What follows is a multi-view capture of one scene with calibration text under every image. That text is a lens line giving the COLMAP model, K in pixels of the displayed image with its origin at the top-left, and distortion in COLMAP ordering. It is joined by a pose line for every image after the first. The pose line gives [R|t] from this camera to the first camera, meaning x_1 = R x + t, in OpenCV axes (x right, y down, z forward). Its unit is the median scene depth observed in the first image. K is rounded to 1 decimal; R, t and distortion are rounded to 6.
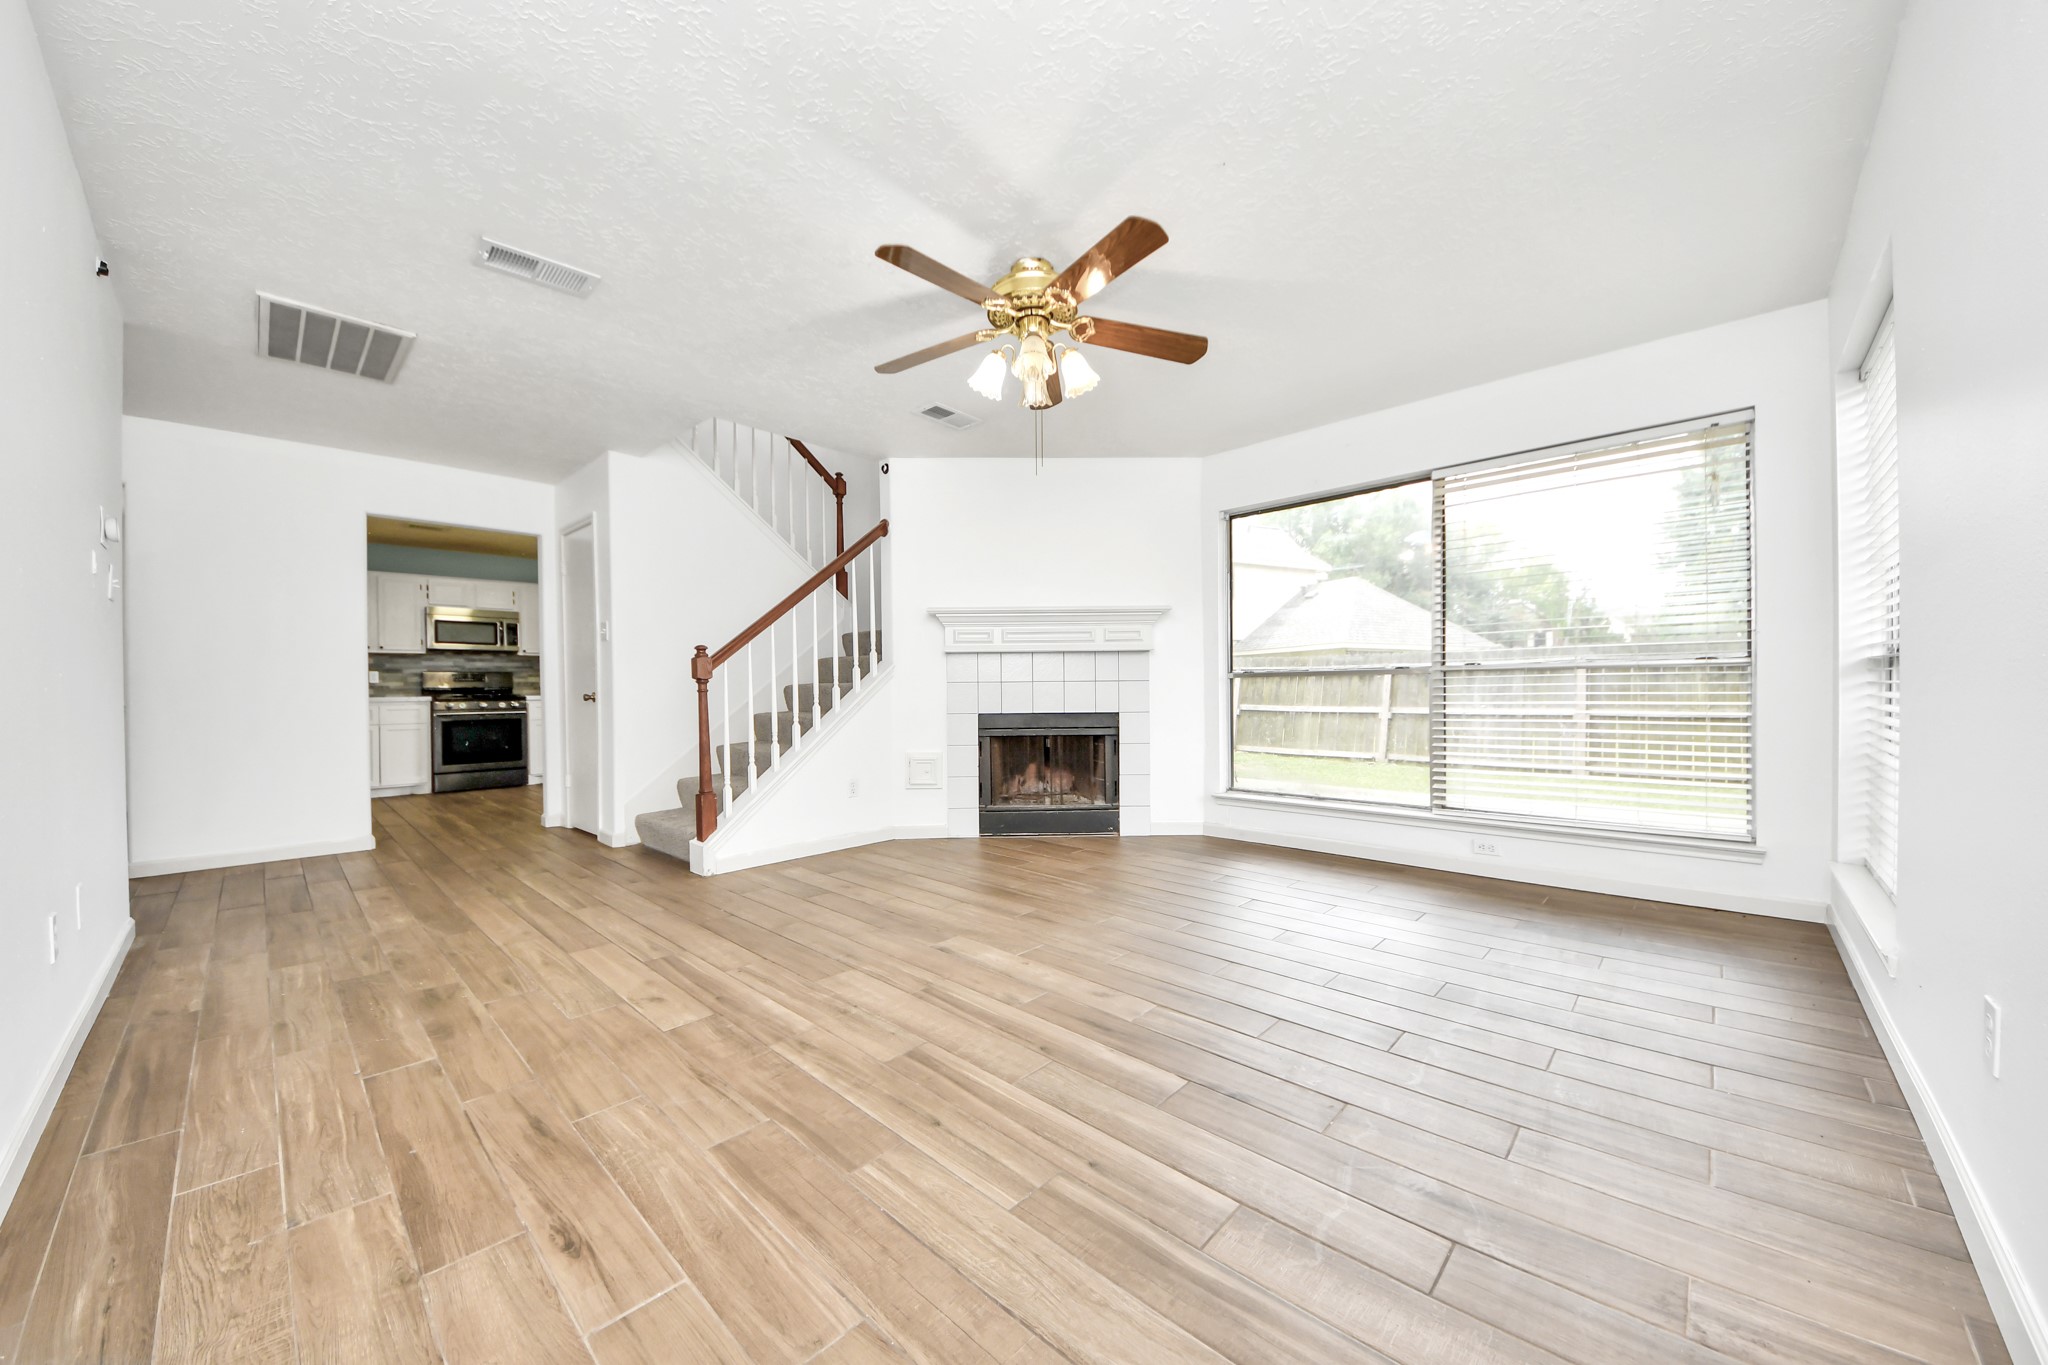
lens RADIAL K [[750.7, 0, 1009.6], [0, 750.7, 689.6], [0, 0, 1]] dist [0.017505, -0.002842]
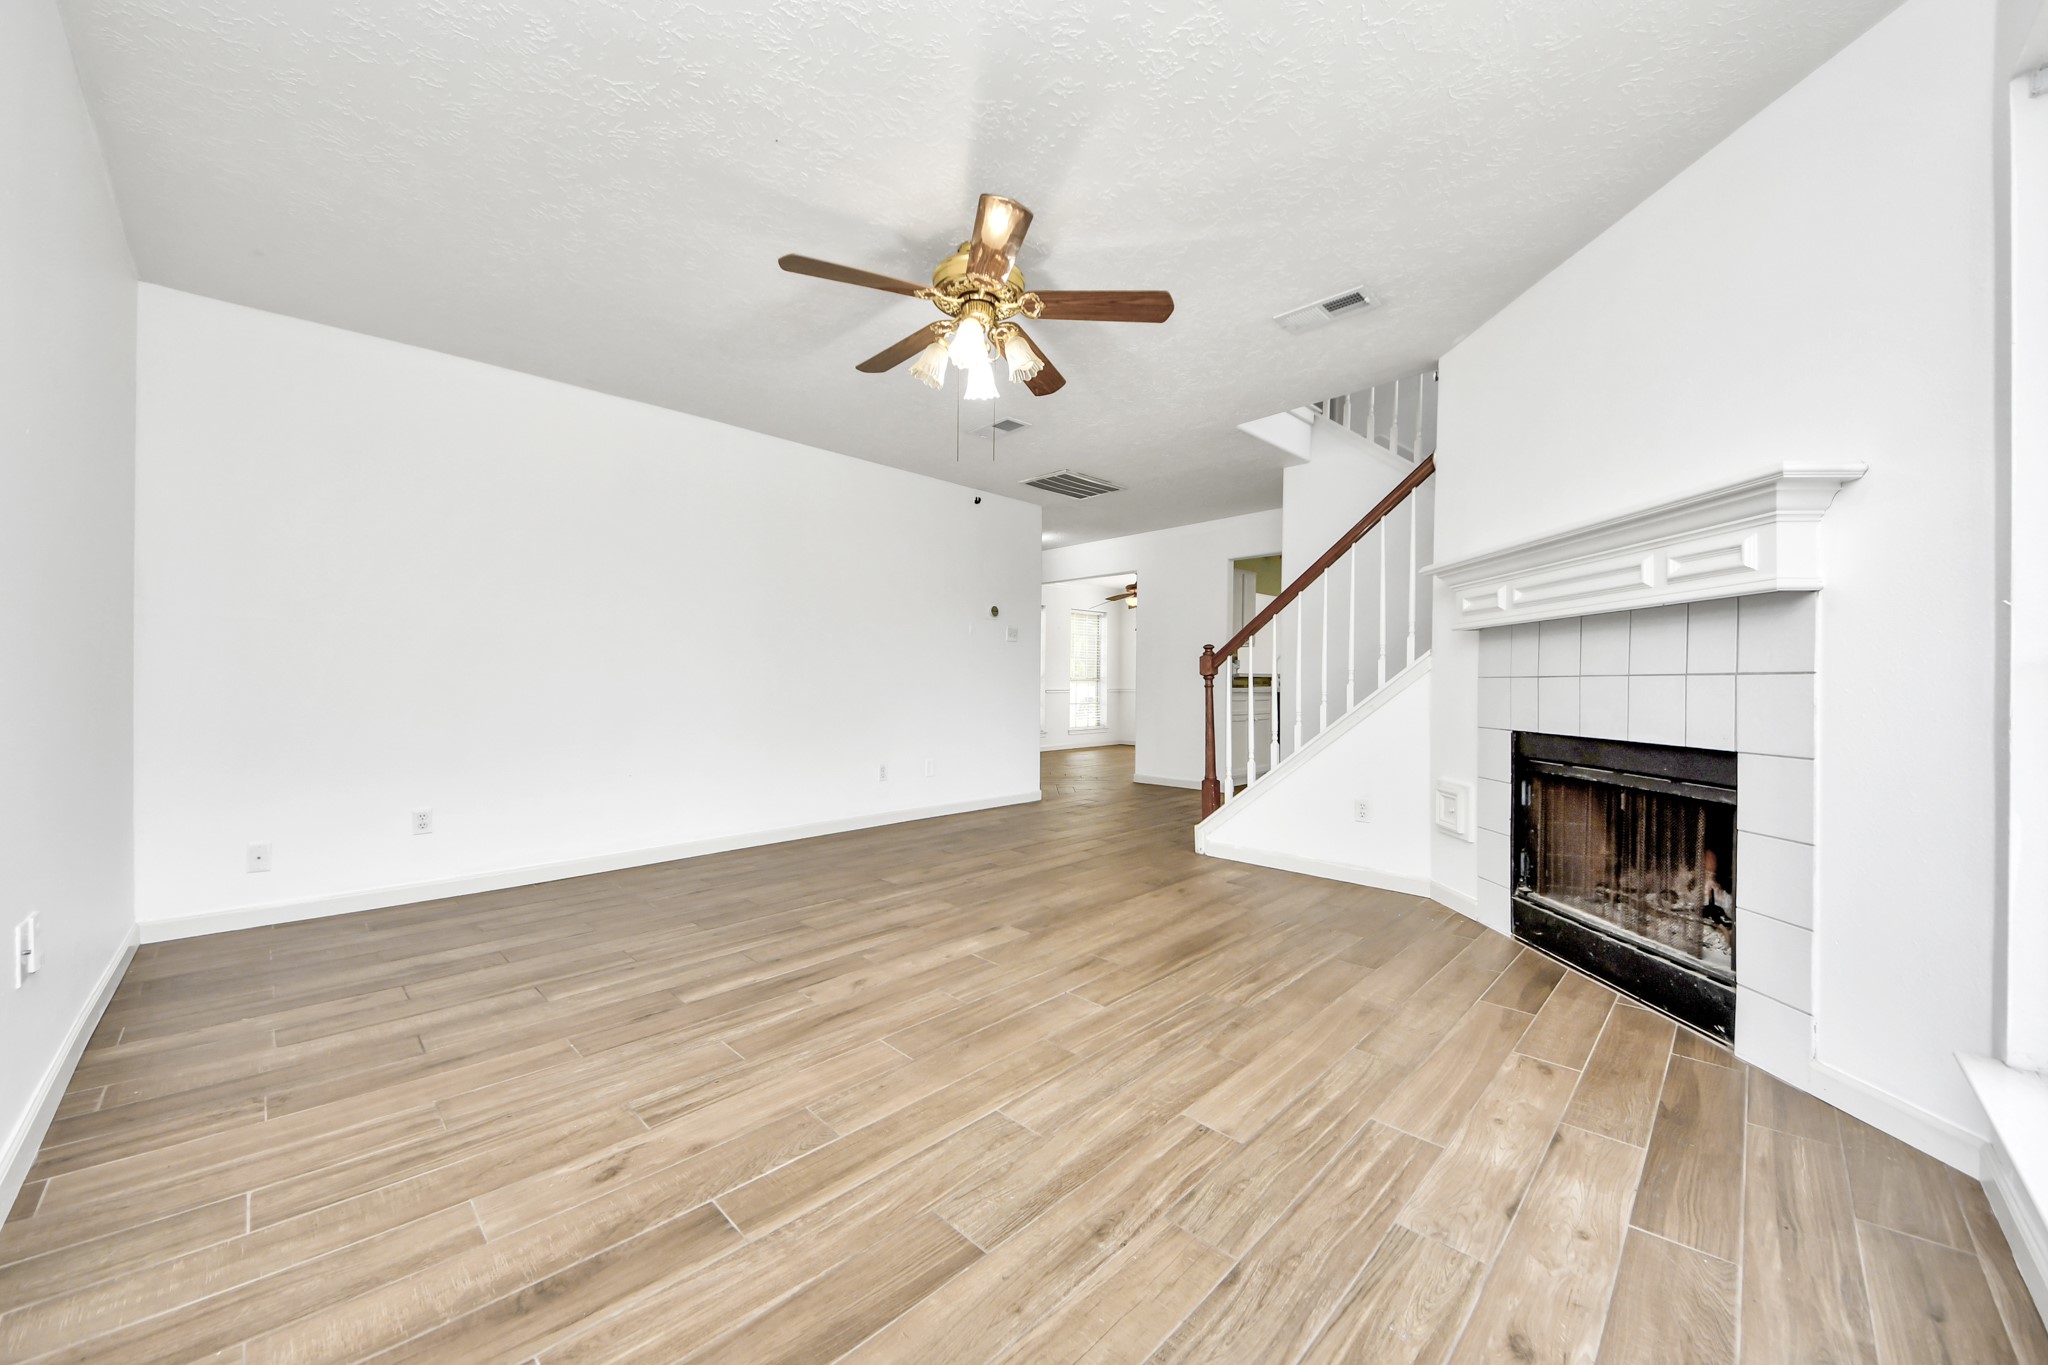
lens RADIAL K [[750.7, 0, 1008.9], [0, 750.7, 684.8], [0, 0, 1]] dist [0.017505, -0.002842]
pose [[-0.039802, 0.014968, -0.999095, 0.696910], [-0.005783, 0.999868, 0.015210, -0.014550], [0.999191, 0.006383, -0.039710, 0.754514]]
